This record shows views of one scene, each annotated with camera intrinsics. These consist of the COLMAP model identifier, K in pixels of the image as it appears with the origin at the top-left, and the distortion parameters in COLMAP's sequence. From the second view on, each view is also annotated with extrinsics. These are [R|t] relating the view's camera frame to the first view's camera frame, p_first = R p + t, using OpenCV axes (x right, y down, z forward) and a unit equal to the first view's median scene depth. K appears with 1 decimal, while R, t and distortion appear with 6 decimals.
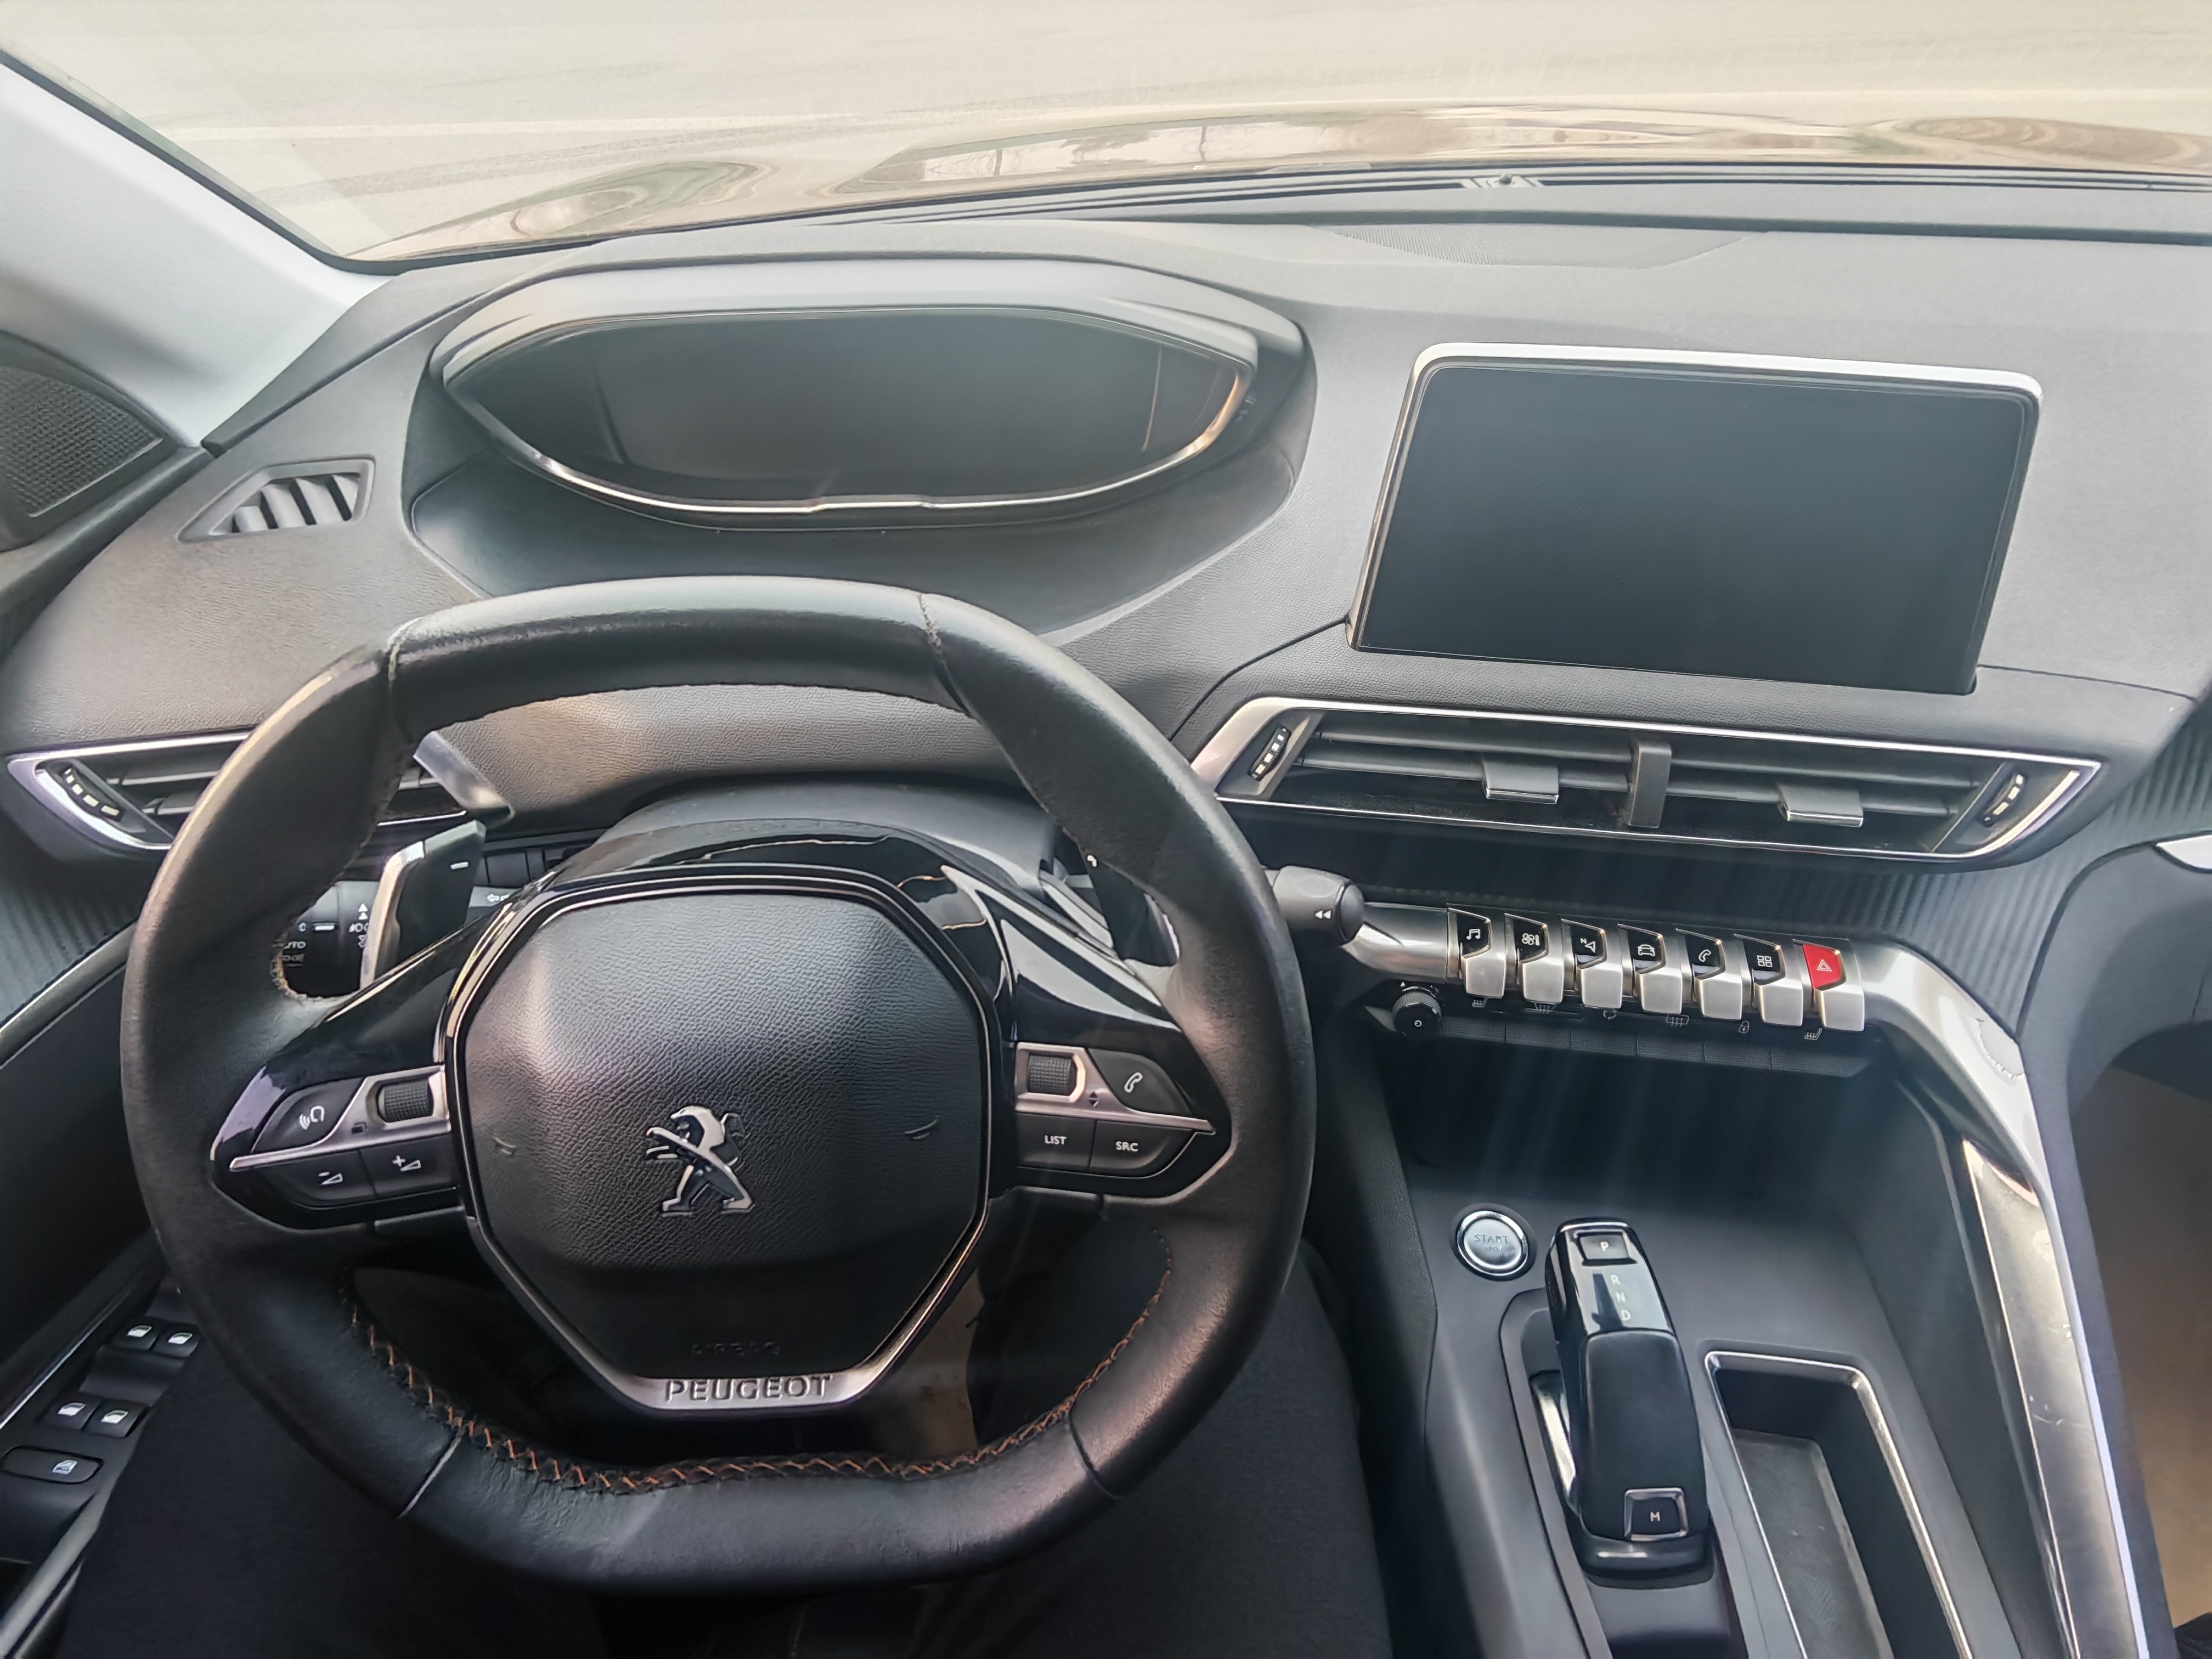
lens RADIAL K [[1258.1, 0, 1106.0], [0, 1258.1, 829.5], [0, 0, 1]] dist [0.001286, -0.000694]
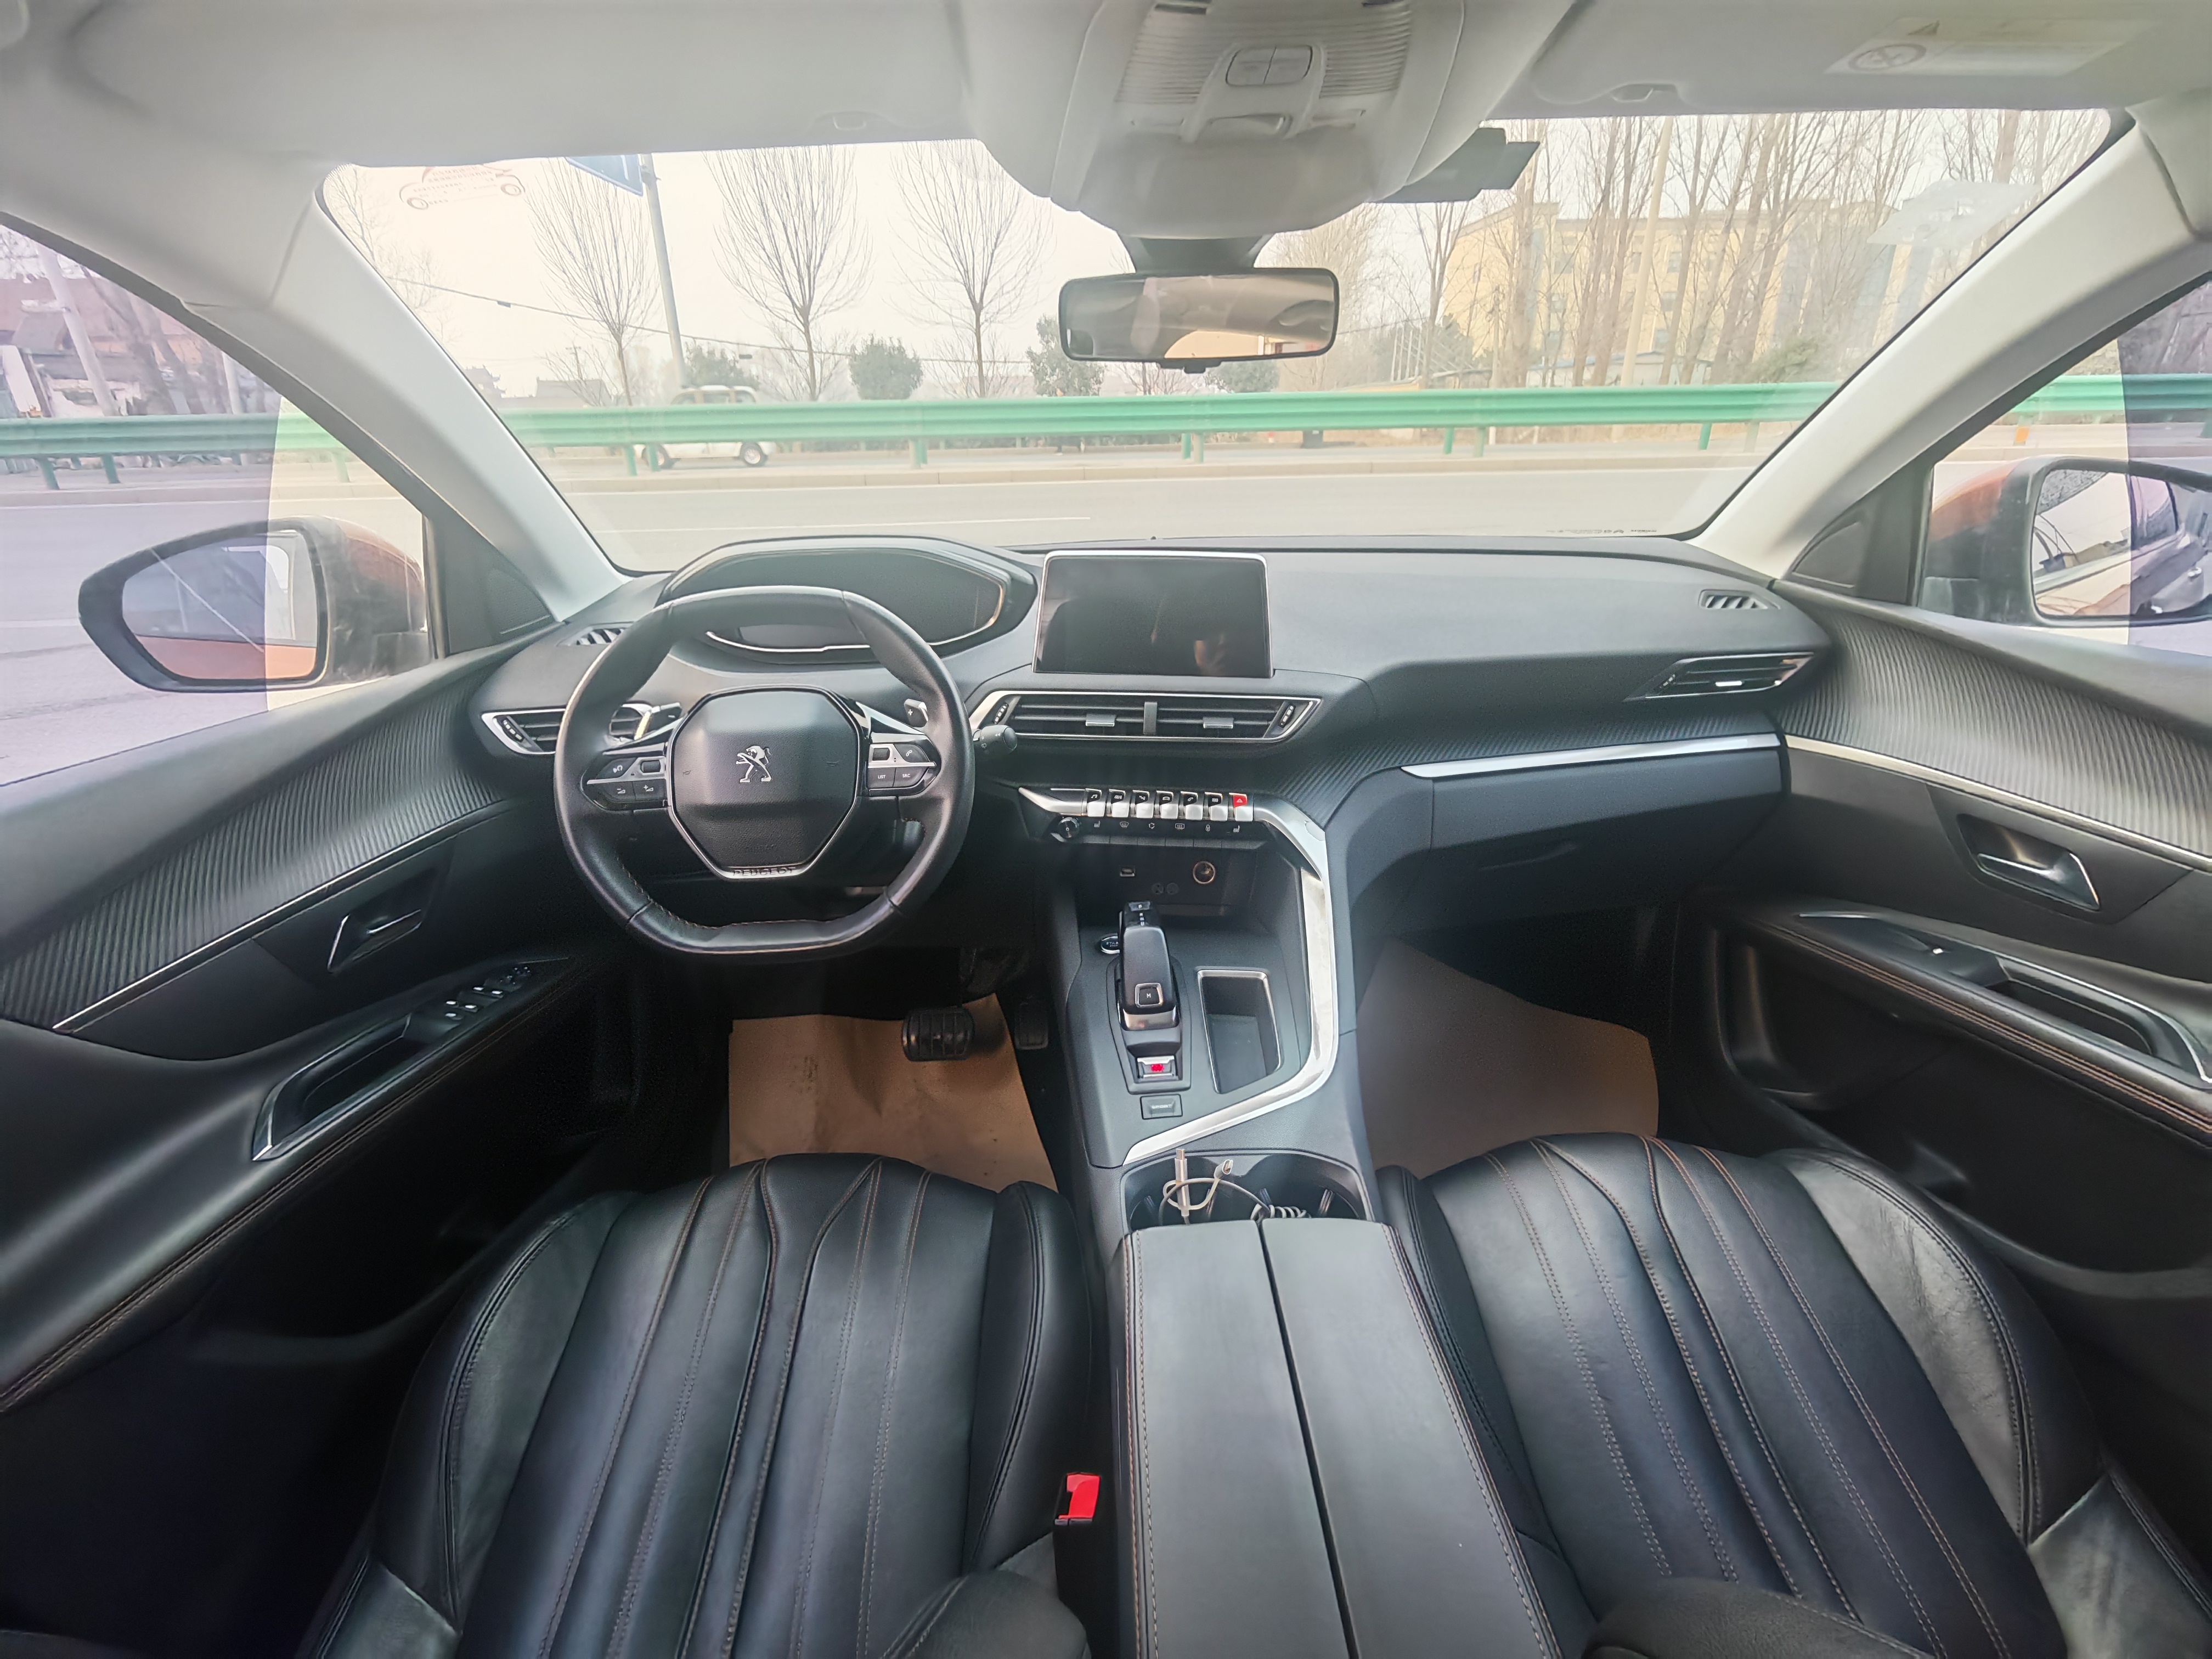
lens RADIAL K [[1032.8, 0, 1106.0], [0, 1032.8, 829.5], [0, 0, 1]] dist [-0.009840, 0.000096]
pose [[0.999889, -0.008813, 0.012013, 0.314872], [0.012037, 0.953000, -0.302730, 0.774941], [-0.008780, 0.302841, 0.953001, -0.848231]]
